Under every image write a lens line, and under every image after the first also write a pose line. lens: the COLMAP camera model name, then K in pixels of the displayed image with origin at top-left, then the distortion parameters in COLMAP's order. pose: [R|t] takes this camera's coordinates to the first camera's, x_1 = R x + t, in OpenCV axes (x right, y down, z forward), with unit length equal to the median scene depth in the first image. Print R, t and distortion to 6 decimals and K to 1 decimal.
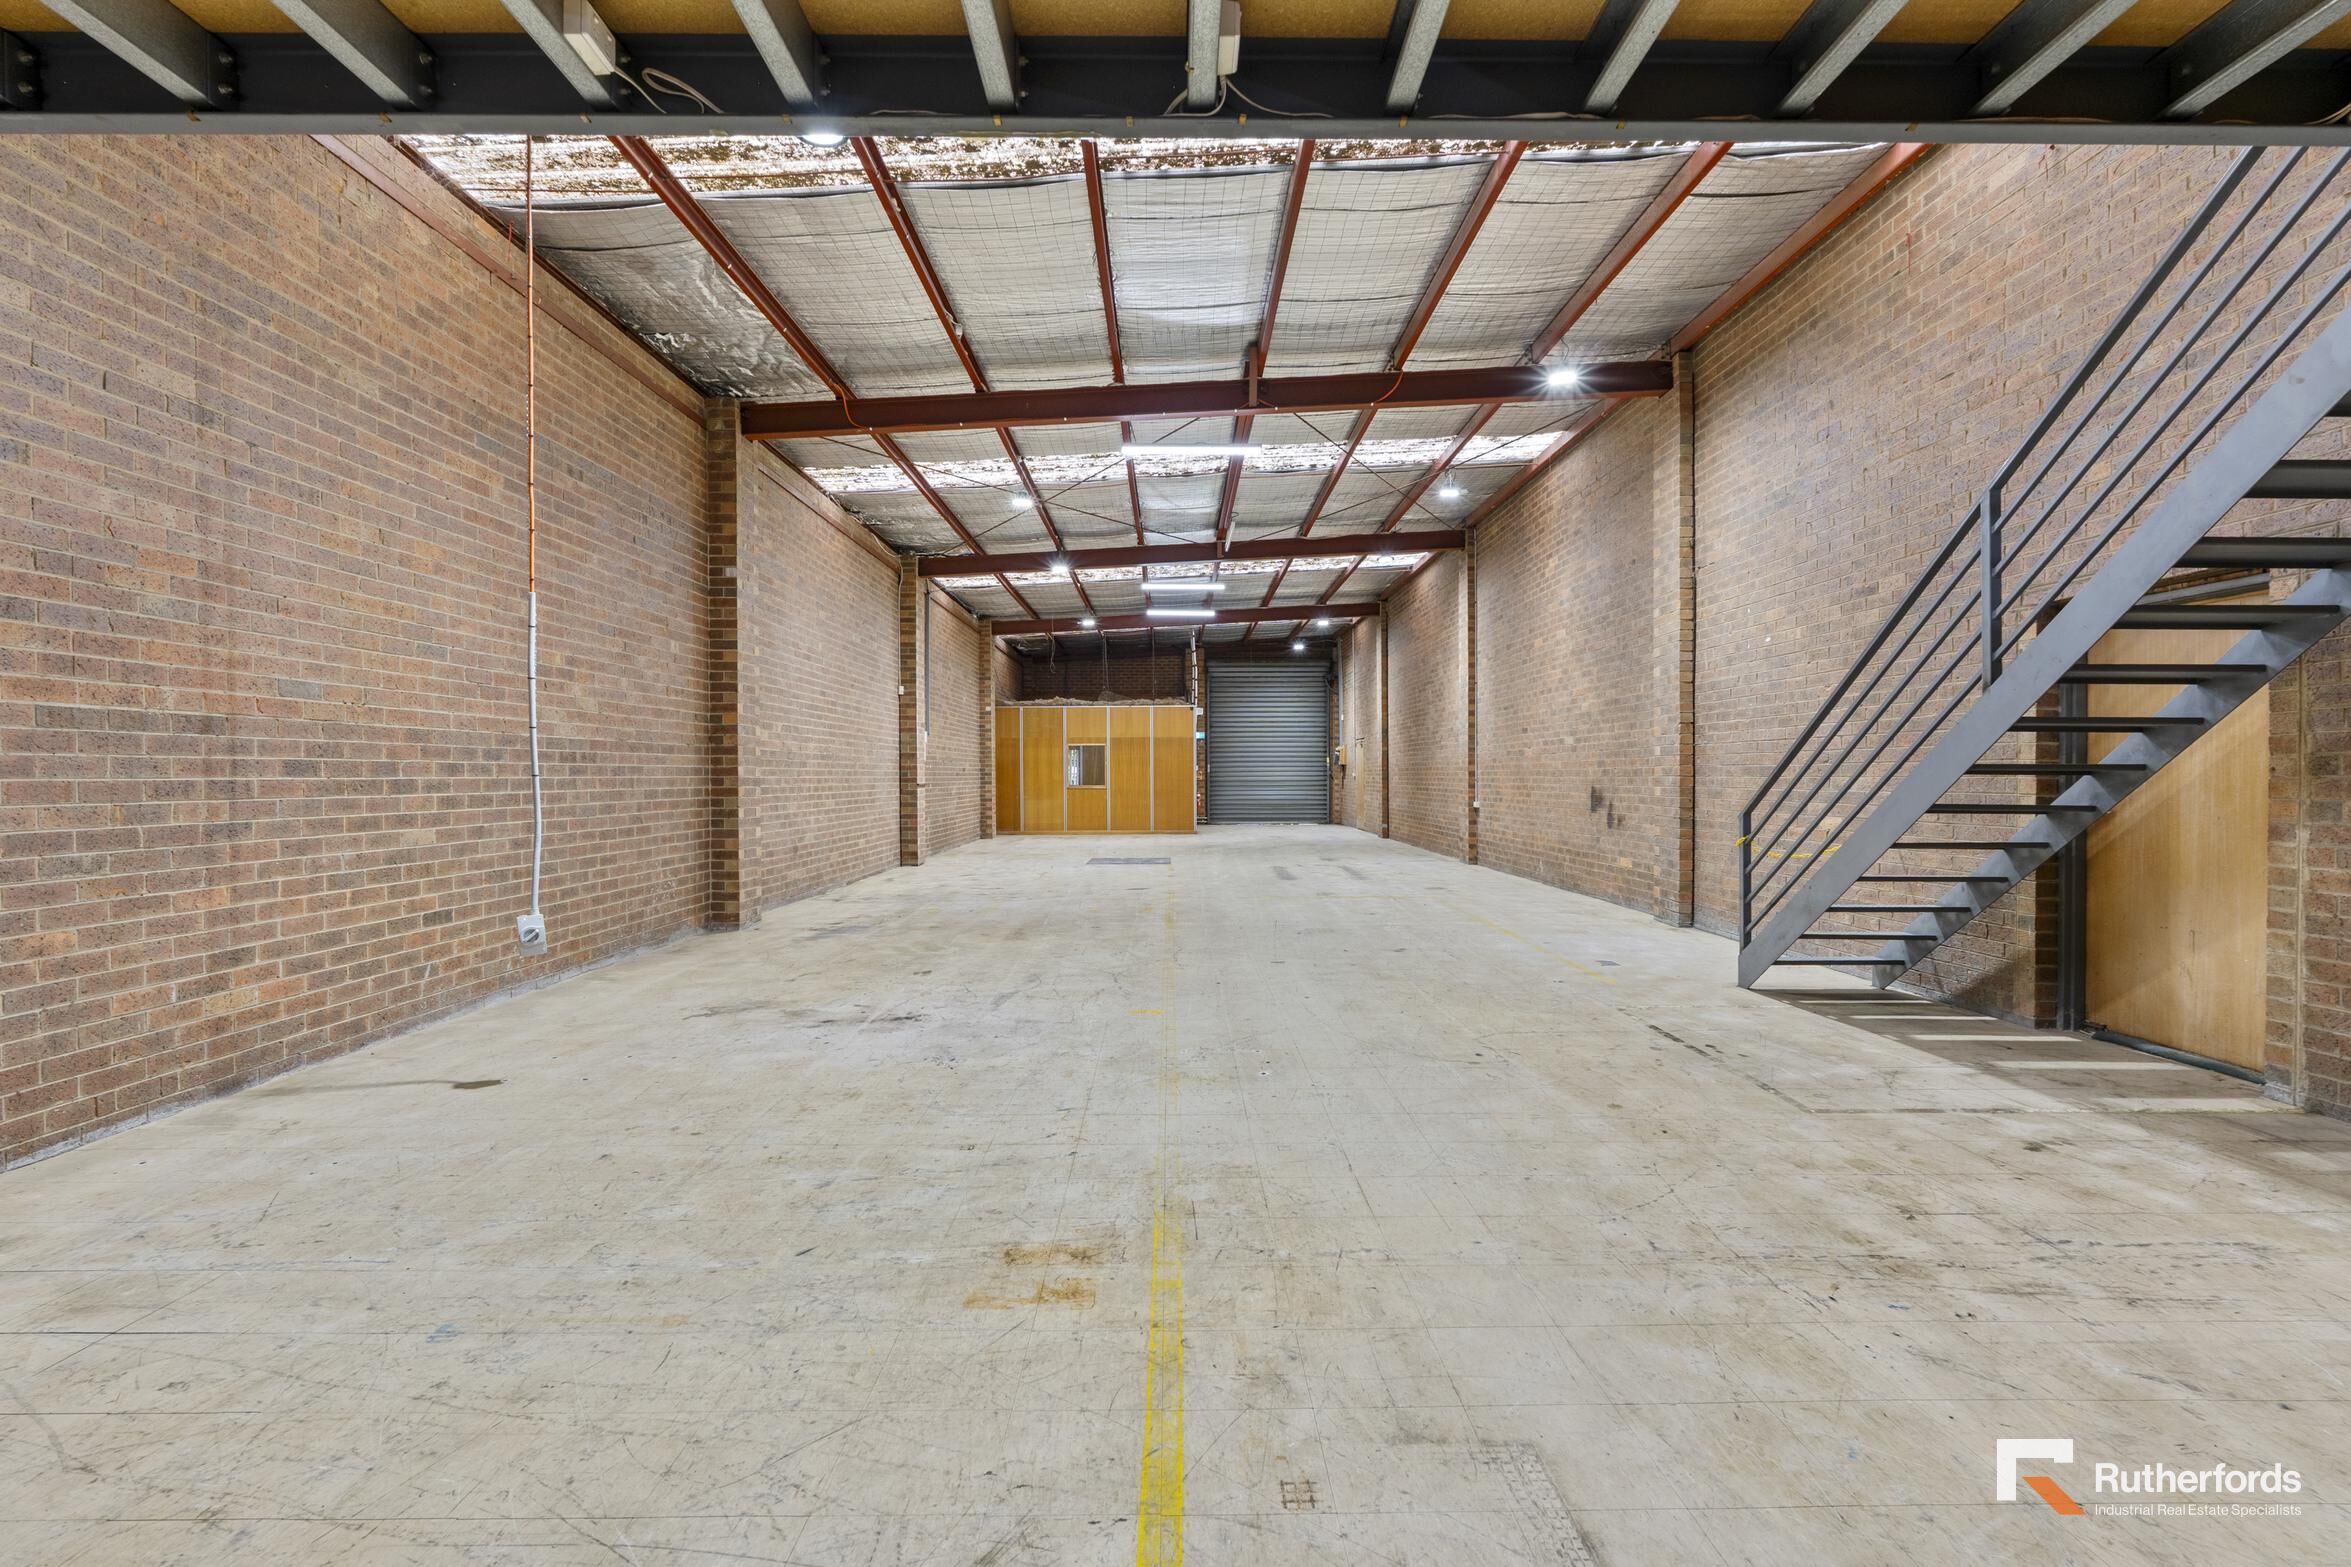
lens RADIAL K [[1024.1, 0, 1177.4], [0, 1024.1, 782.1], [0, 0, 1]] dist [-0.001231, 0.000182]
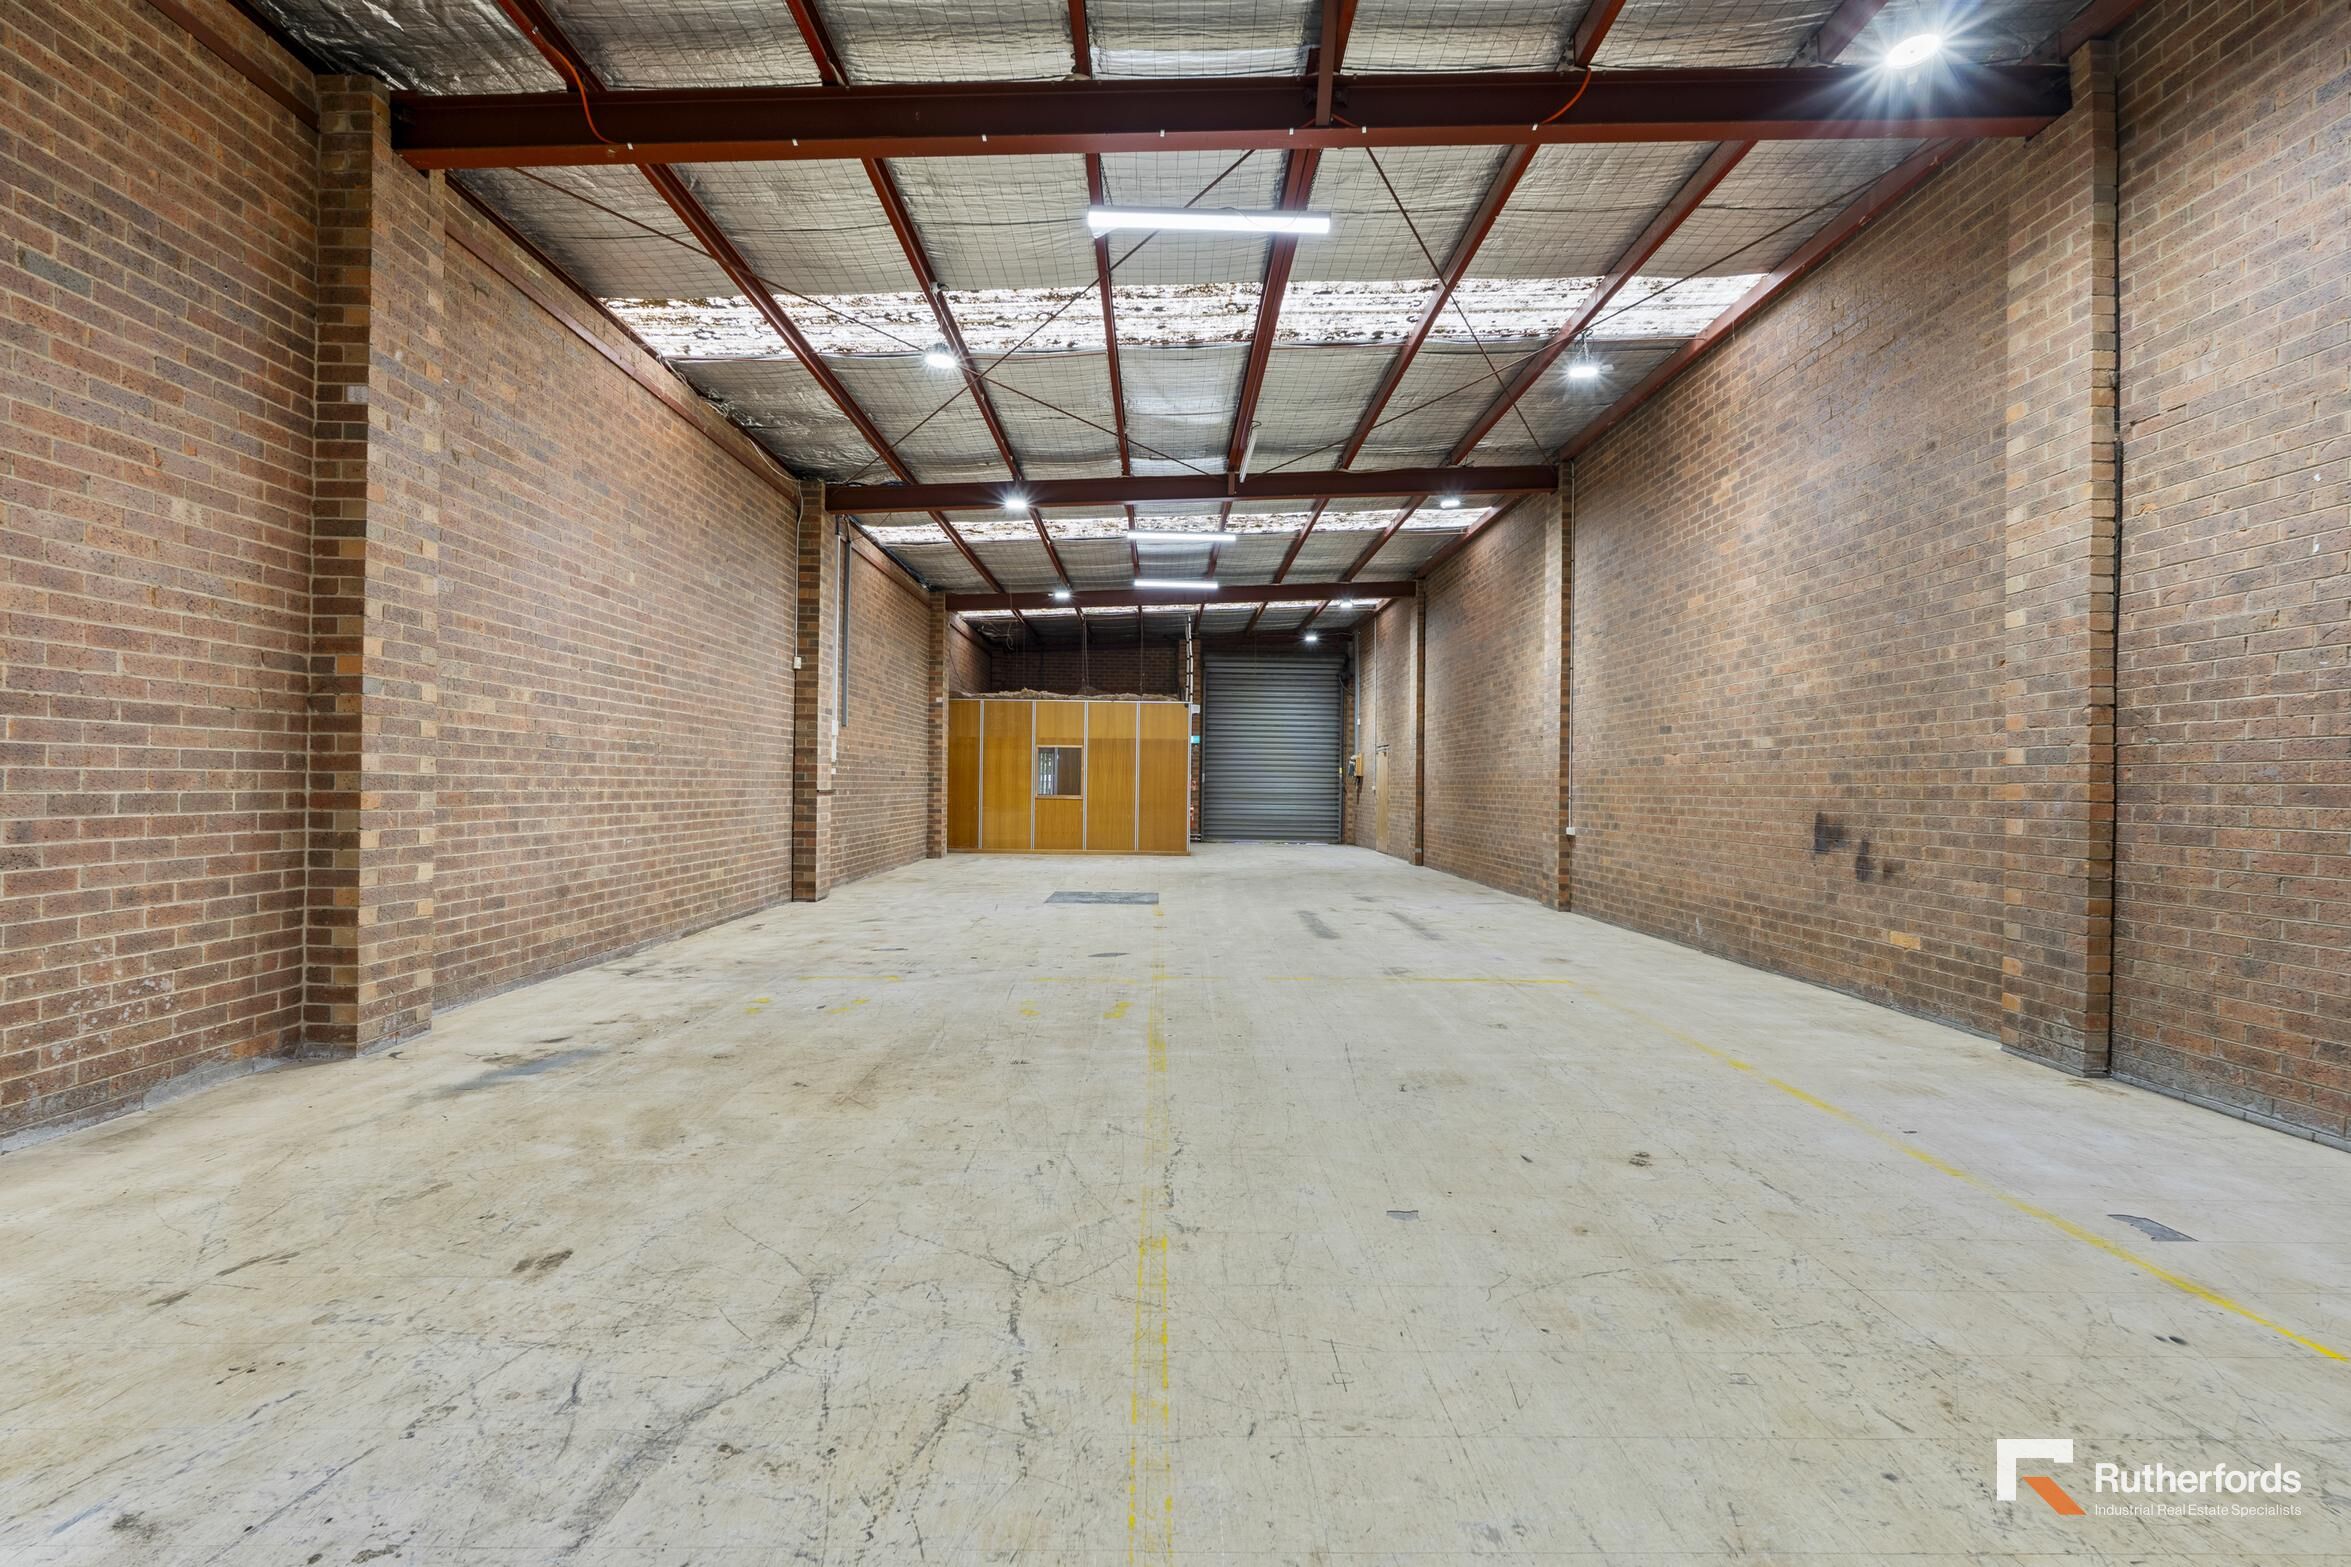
lens RADIAL K [[1024.1, 0, 1177.4], [0, 1024.1, 782.1], [0, 0, 1]] dist [-0.001231, 0.000182]
pose [[0.999779, 0.017580, 0.011532, -0.003874], [-0.017468, 0.999800, -0.009765, -0.001818], [-0.011701, 0.009562, 0.999886, 0.330322]]
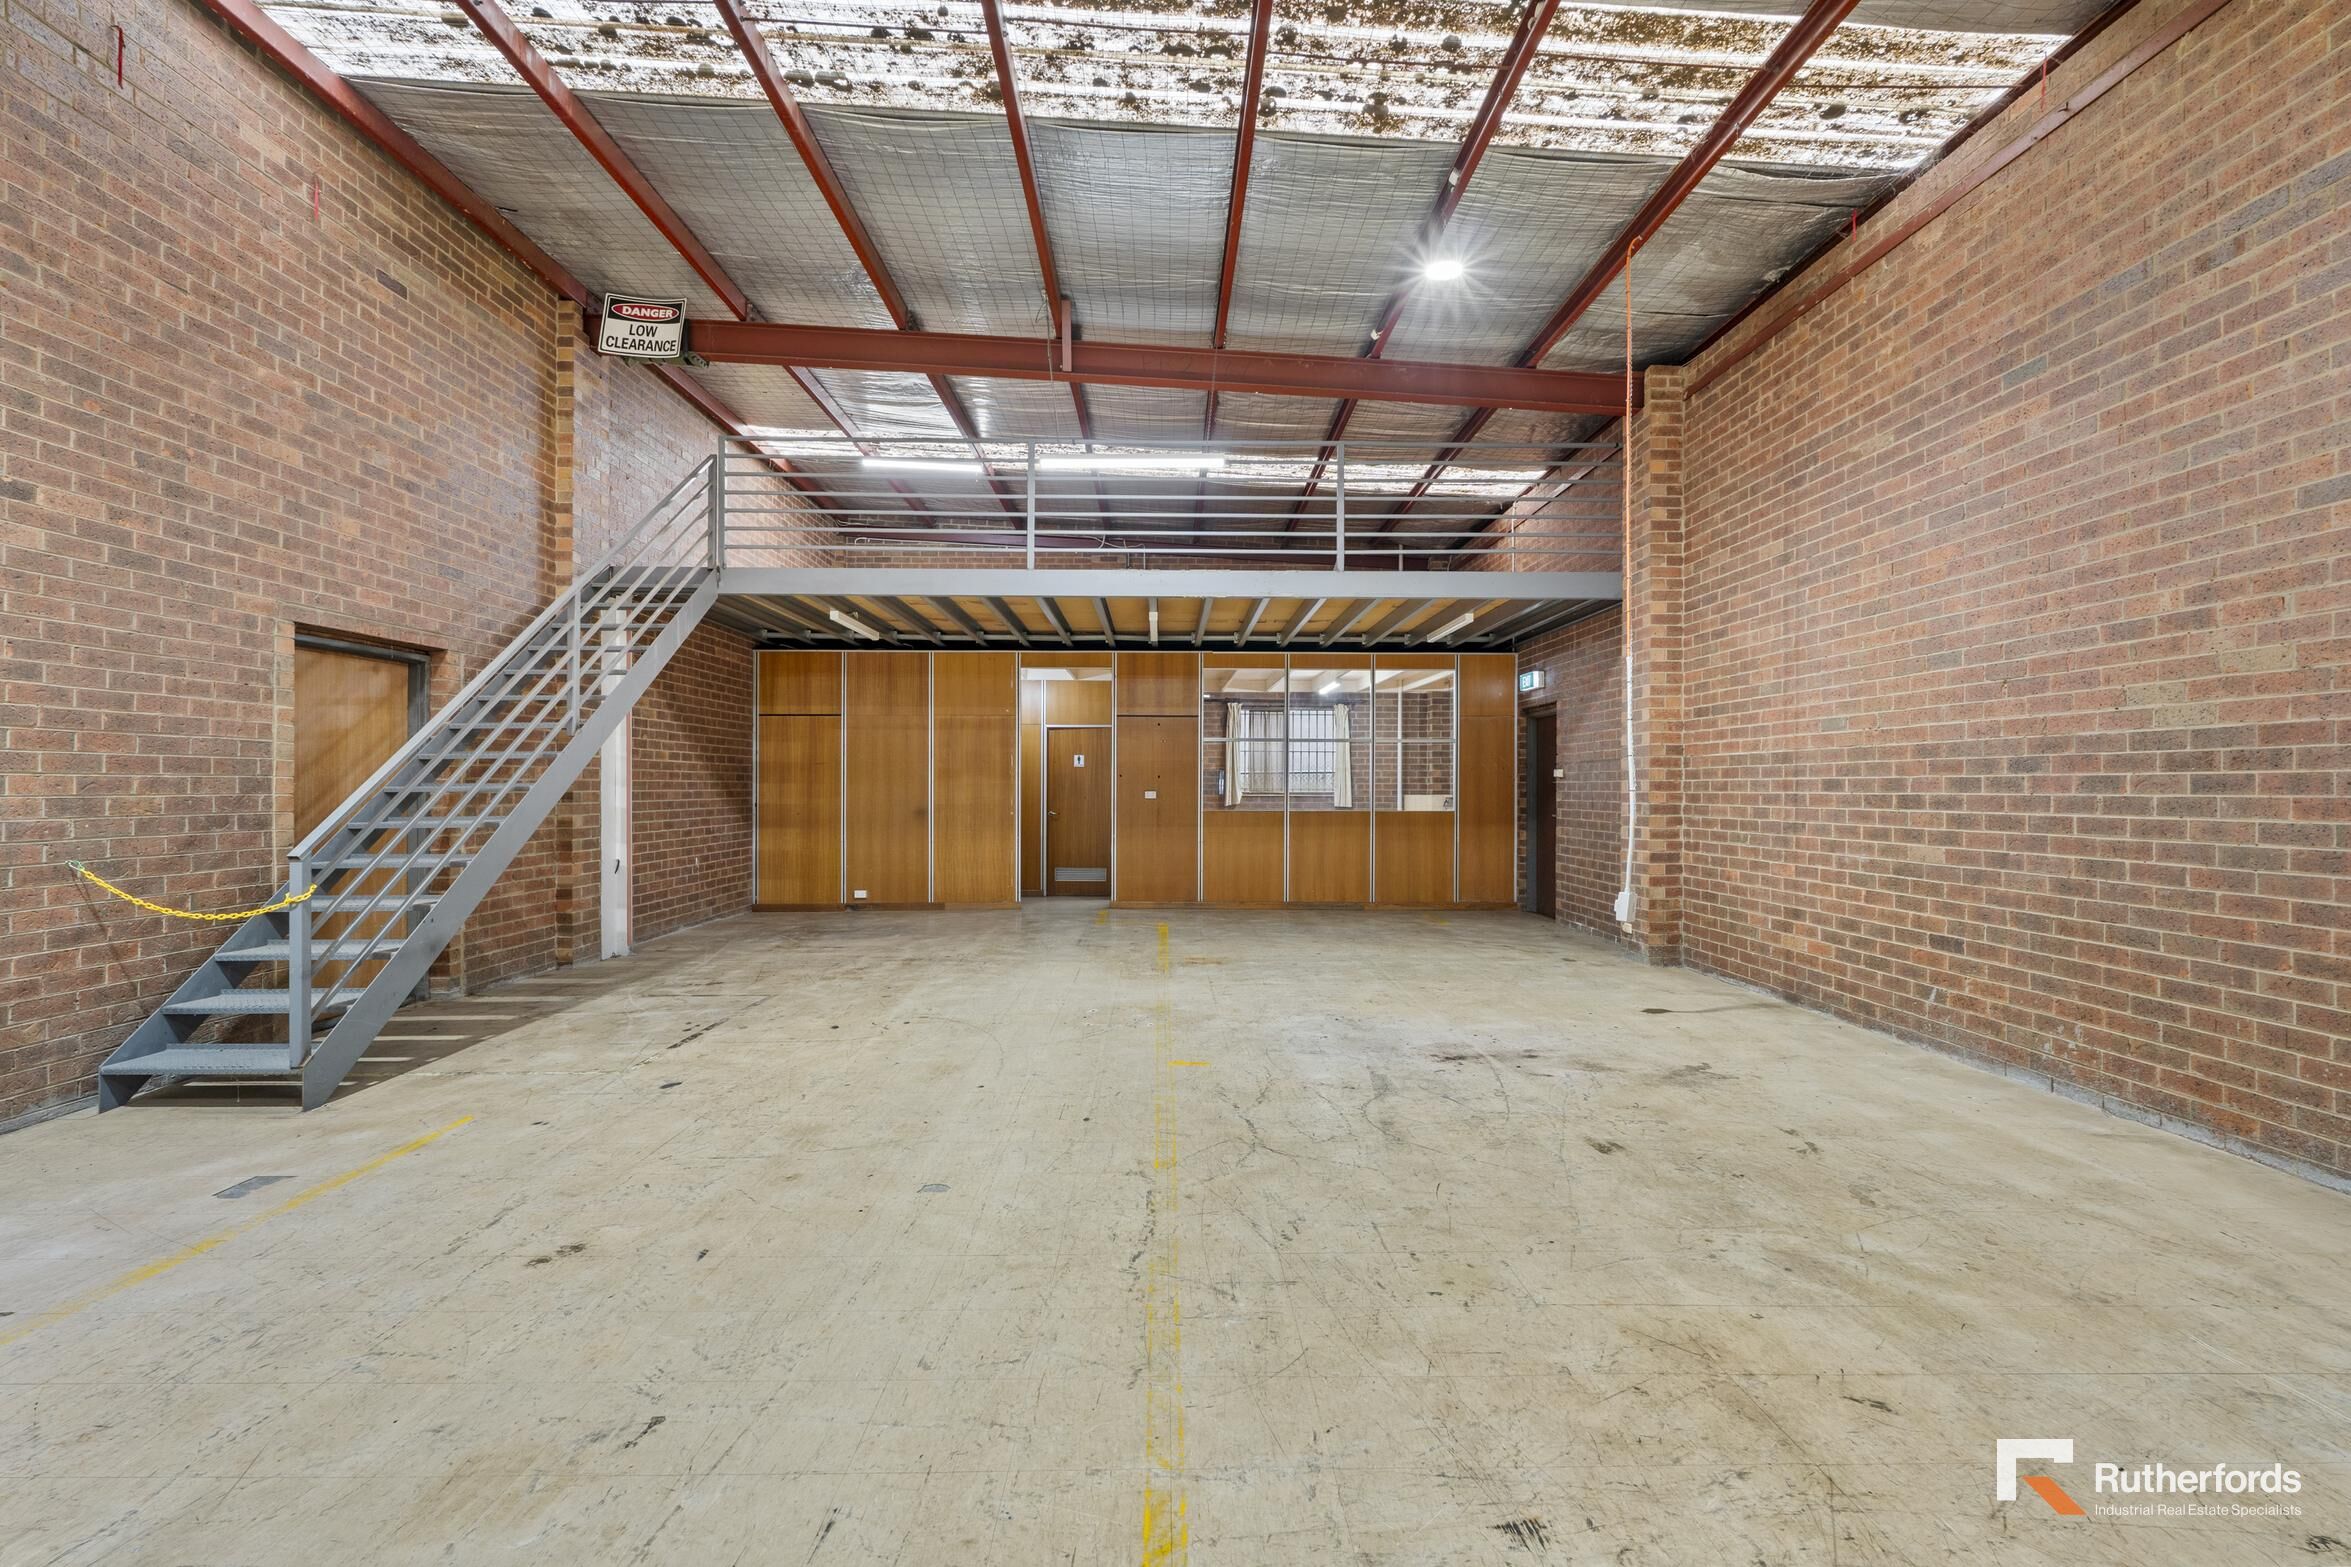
lens RADIAL K [[1024.1, 0, 1177.4], [0, 1024.1, 782.1], [0, 0, 1]] dist [-0.001231, 0.000182]
pose [[-0.999962, 0.000735, -0.008742, -0.005942], [0.000726, 0.999999, 0.001063, -0.007651], [0.008743, 0.001056, -0.999961, 0.904384]]
